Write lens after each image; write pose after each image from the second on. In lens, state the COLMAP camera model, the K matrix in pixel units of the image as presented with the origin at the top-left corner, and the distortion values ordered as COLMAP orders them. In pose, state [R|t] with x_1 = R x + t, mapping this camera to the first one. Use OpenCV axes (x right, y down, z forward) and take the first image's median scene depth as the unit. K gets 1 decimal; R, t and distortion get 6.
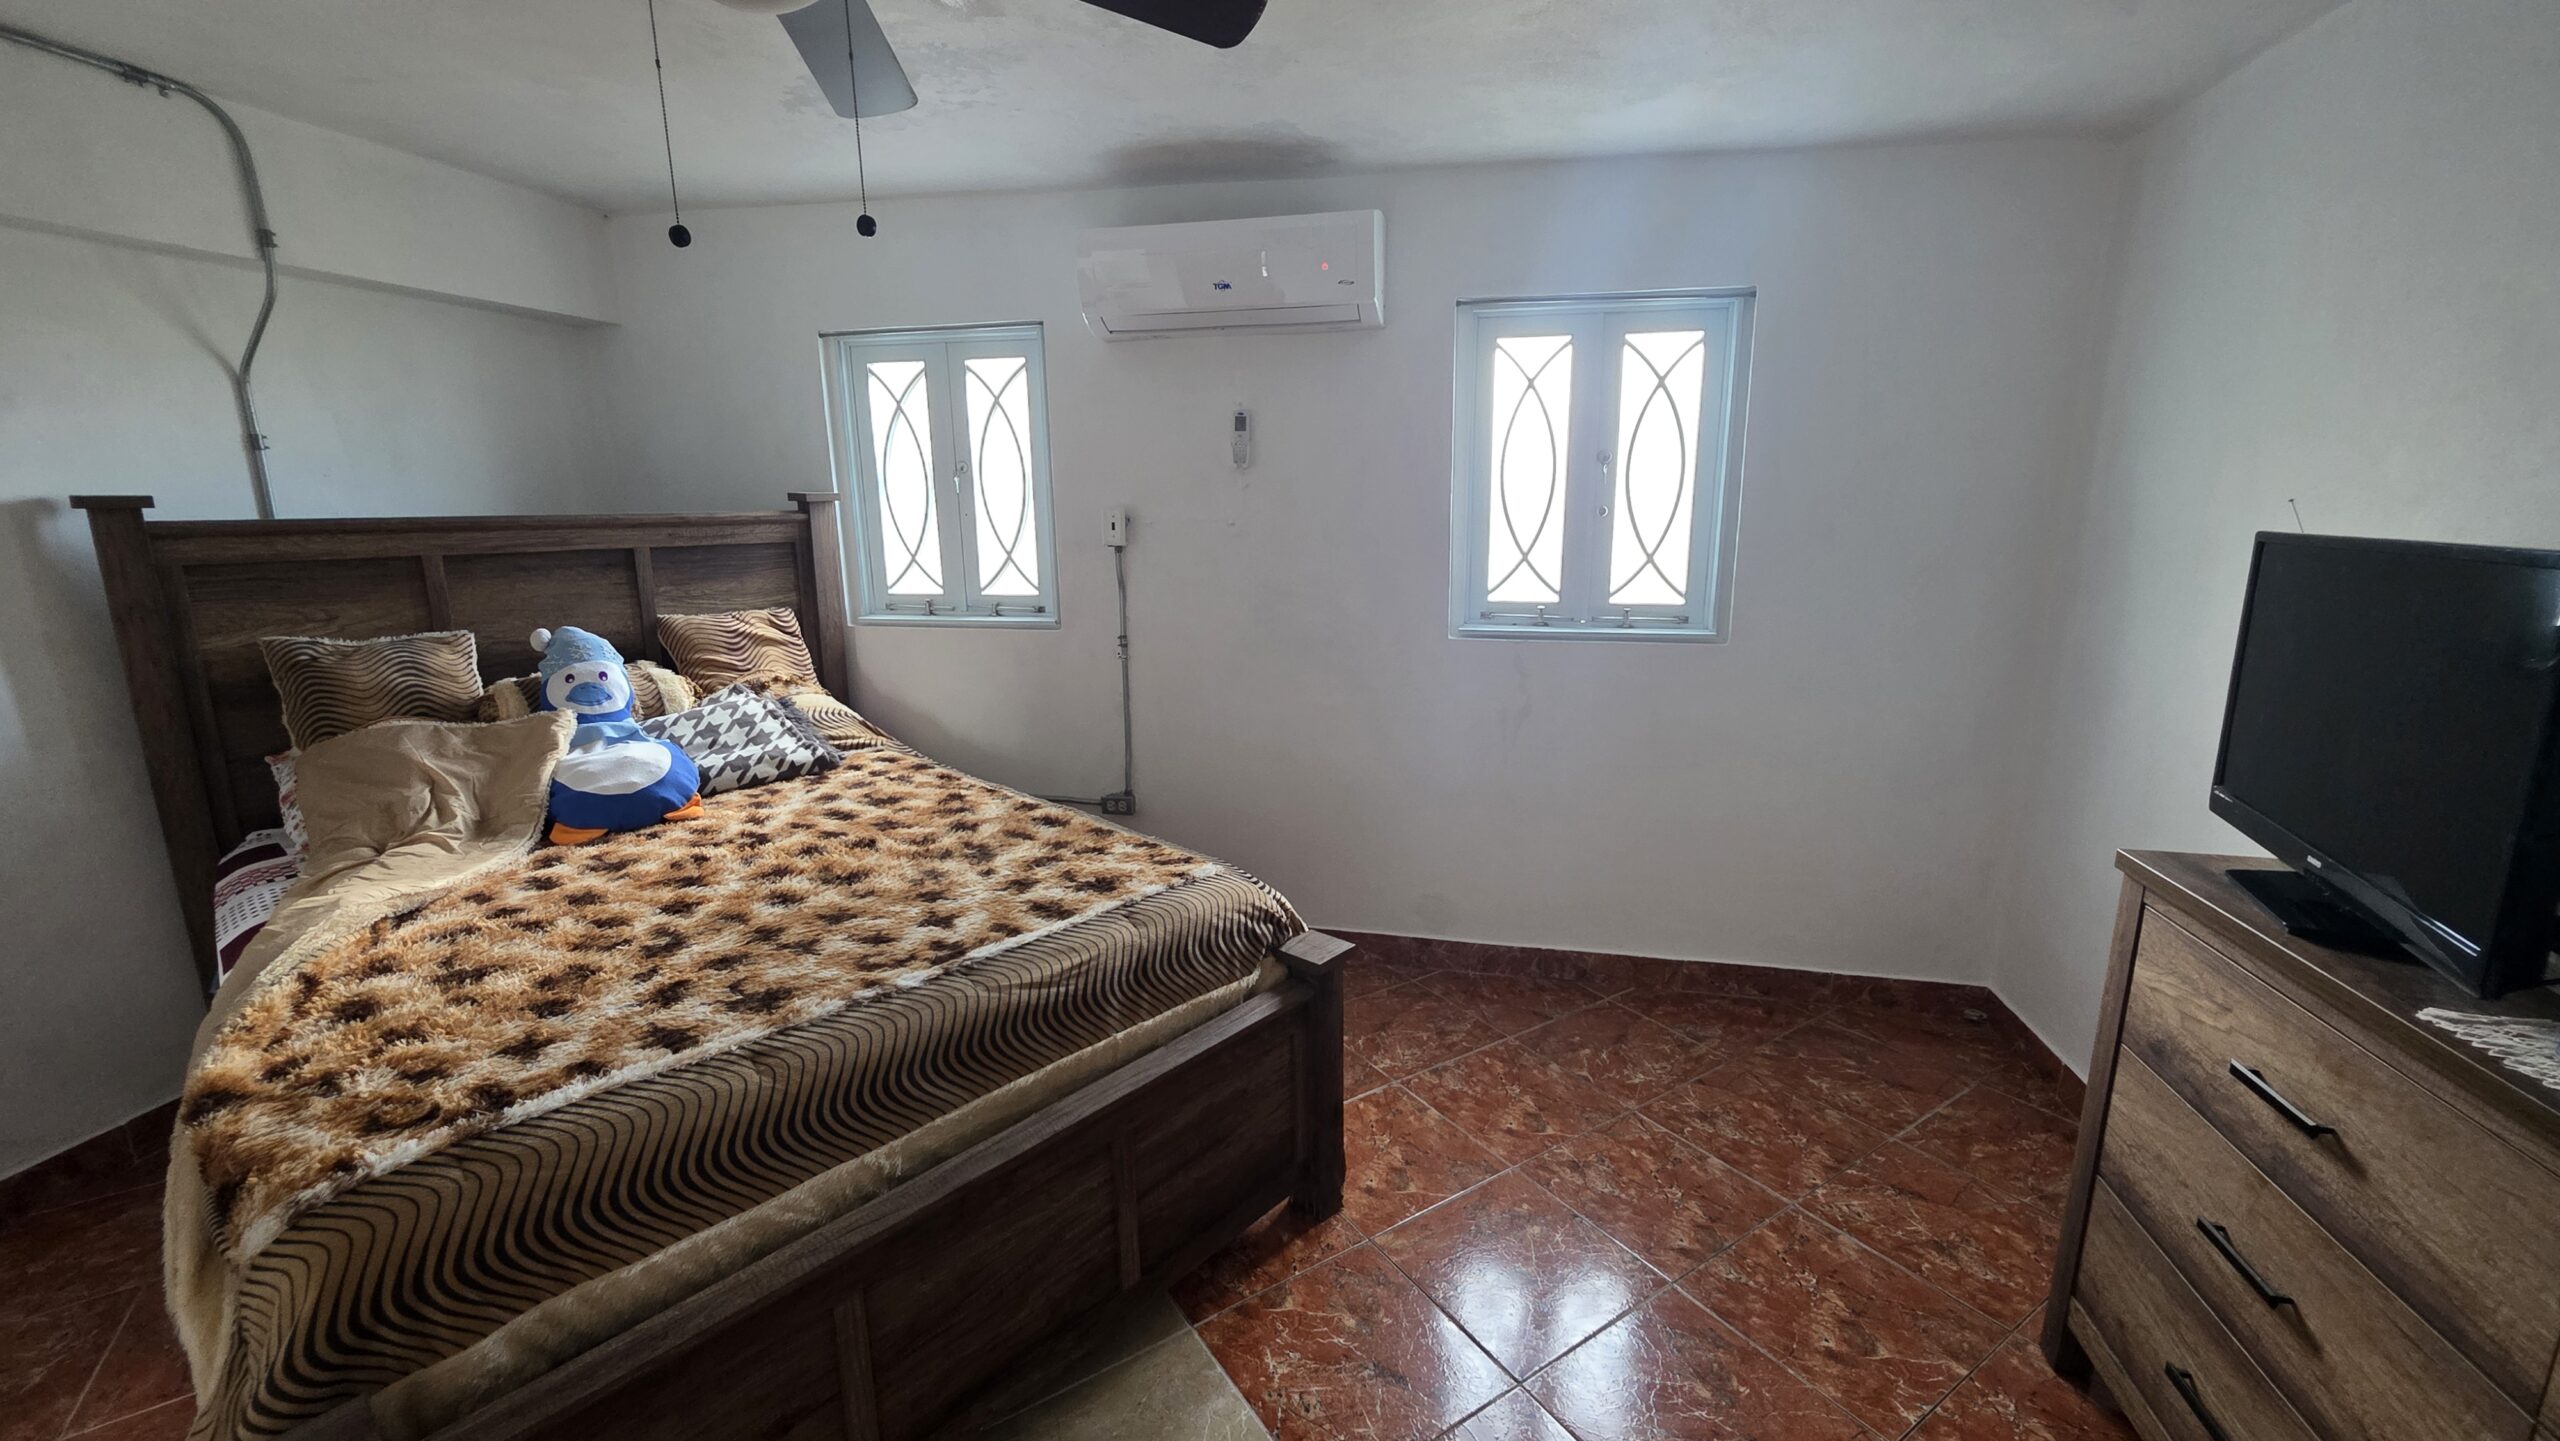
lens RADIAL K [[1031.4, 0, 1269.3], [0, 1031.4, 707.4], [0, 0, 1]] dist [0.003206, 0.000557]
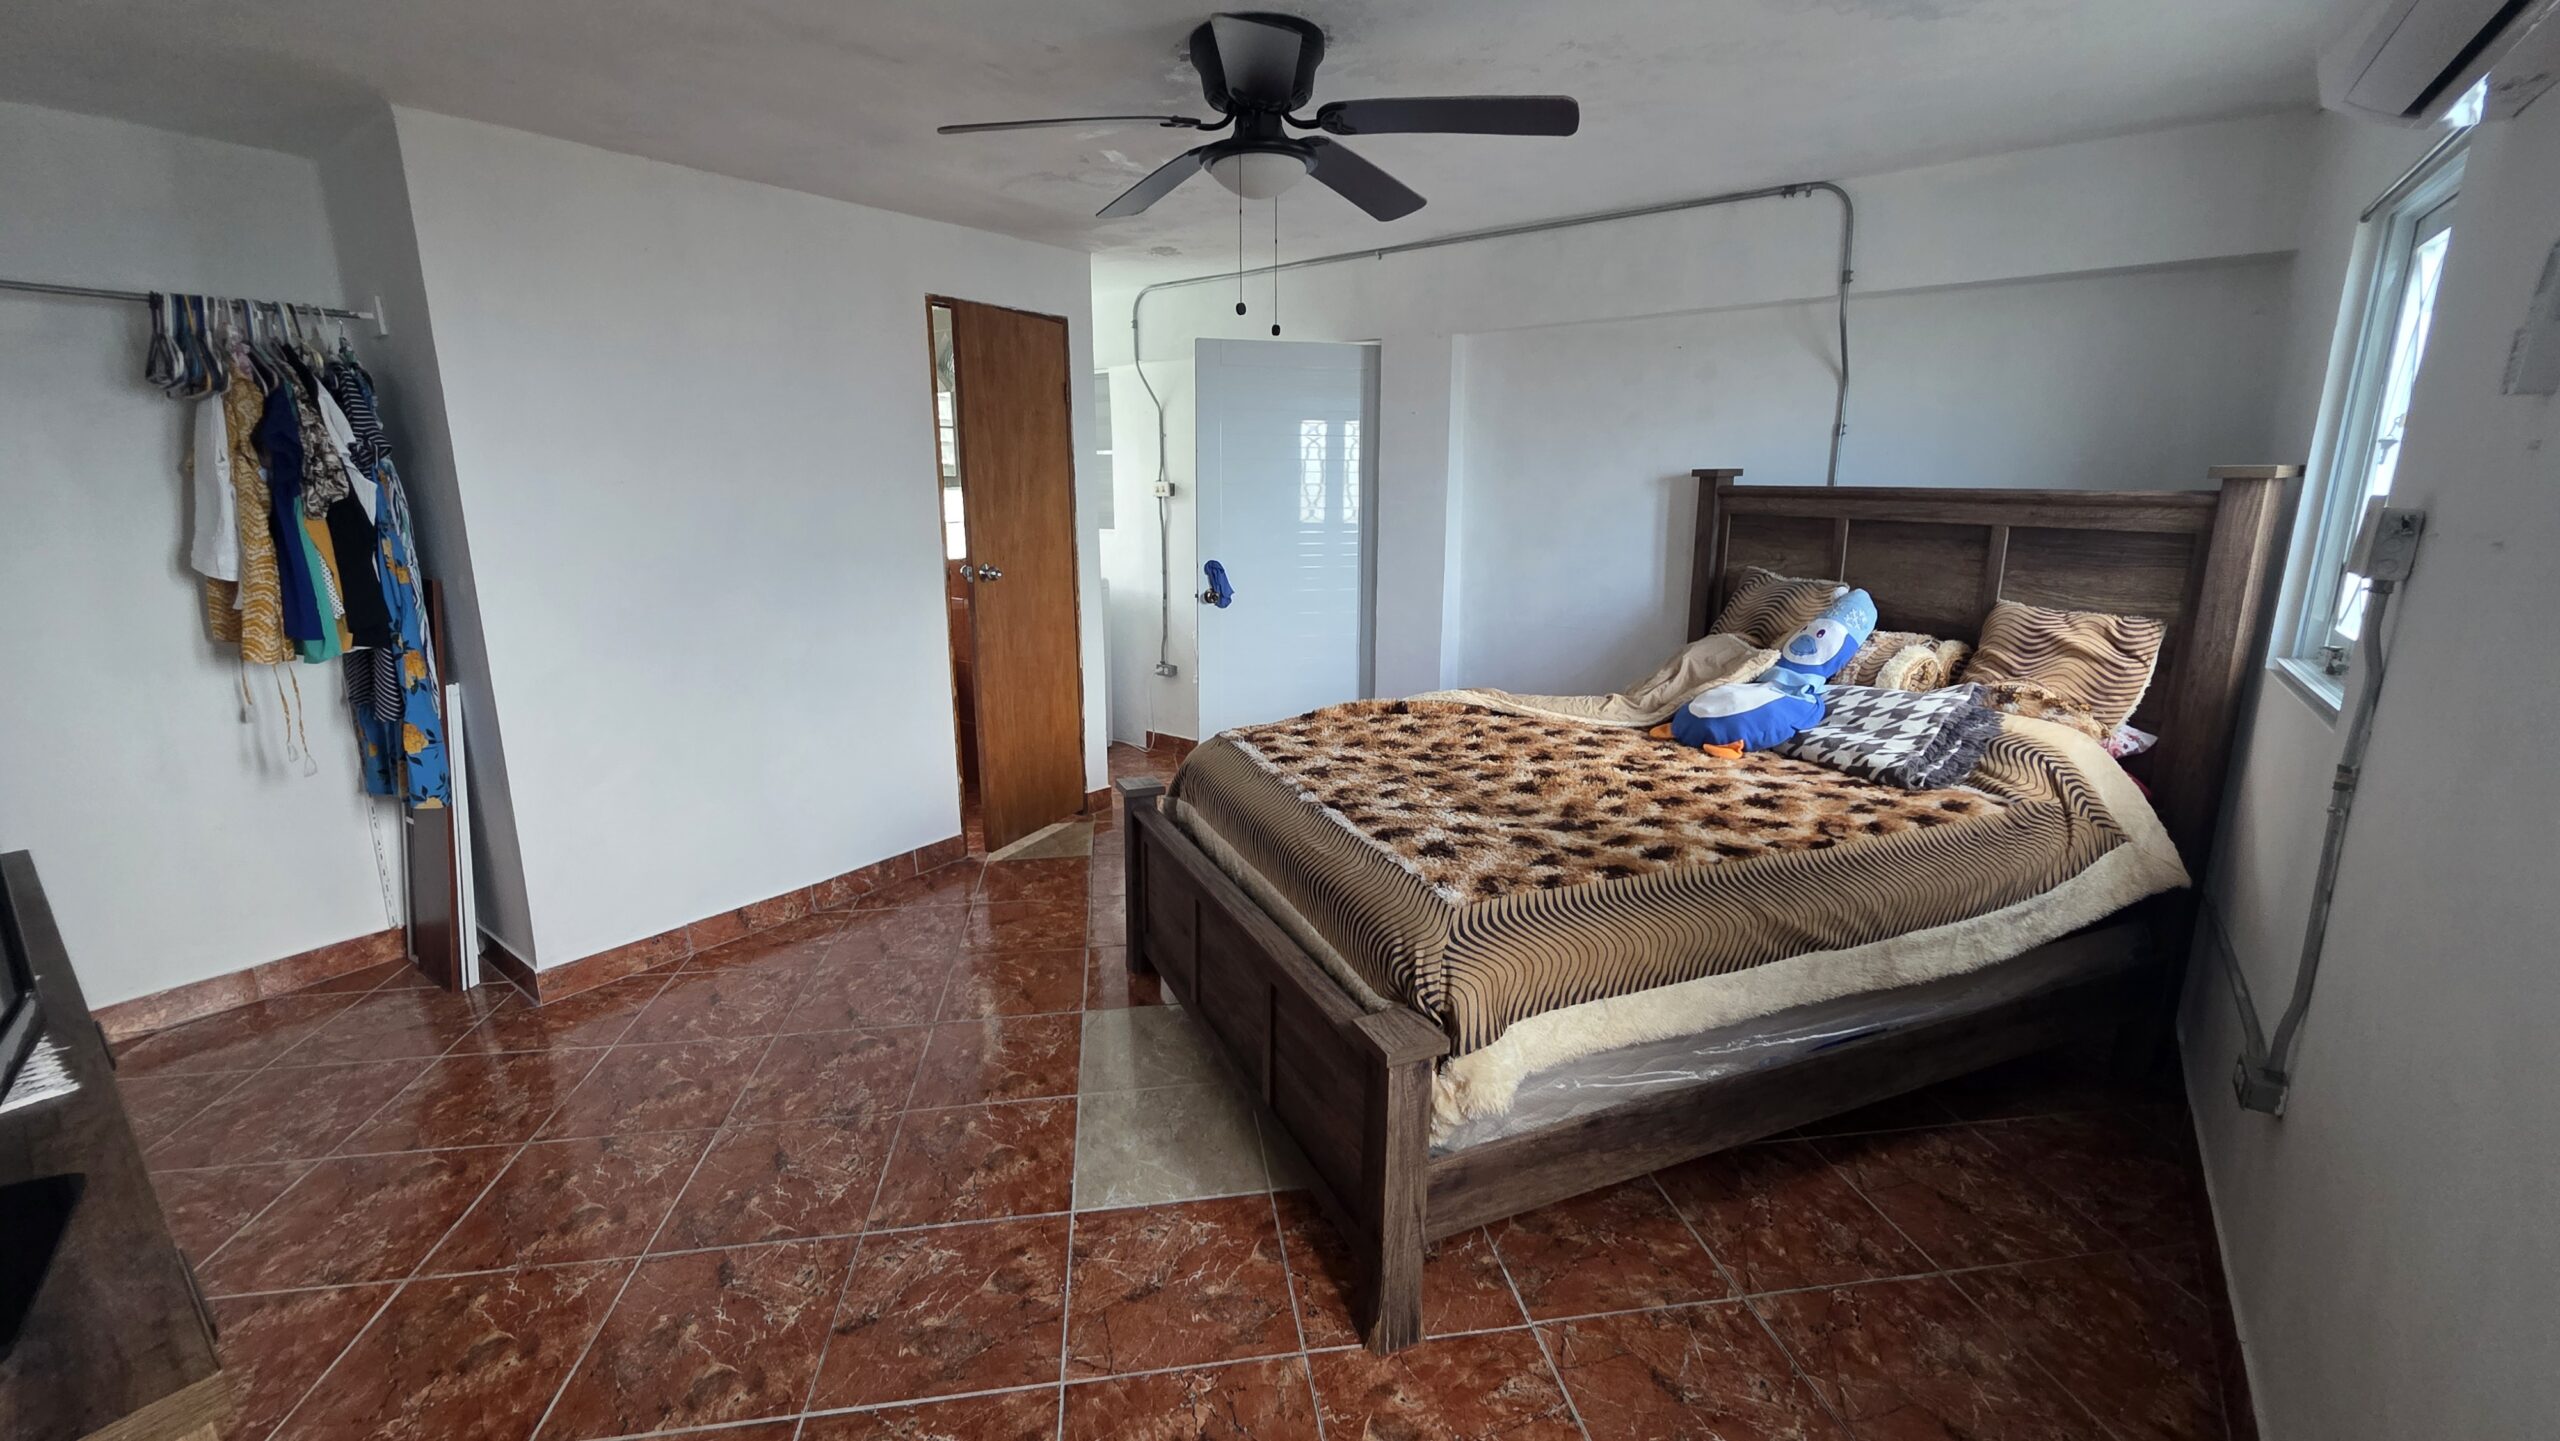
lens RADIAL K [[1031.4, 0, 1269.3], [0, 1031.4, 707.4], [0, 0, 1]] dist [0.003206, 0.000557]
pose [[-0.414840, 0.207682, -0.885876, 0.699649], [-0.184780, 0.934087, 0.305514, -0.217353], [0.890934, 0.290432, -0.349121, 1.038476]]
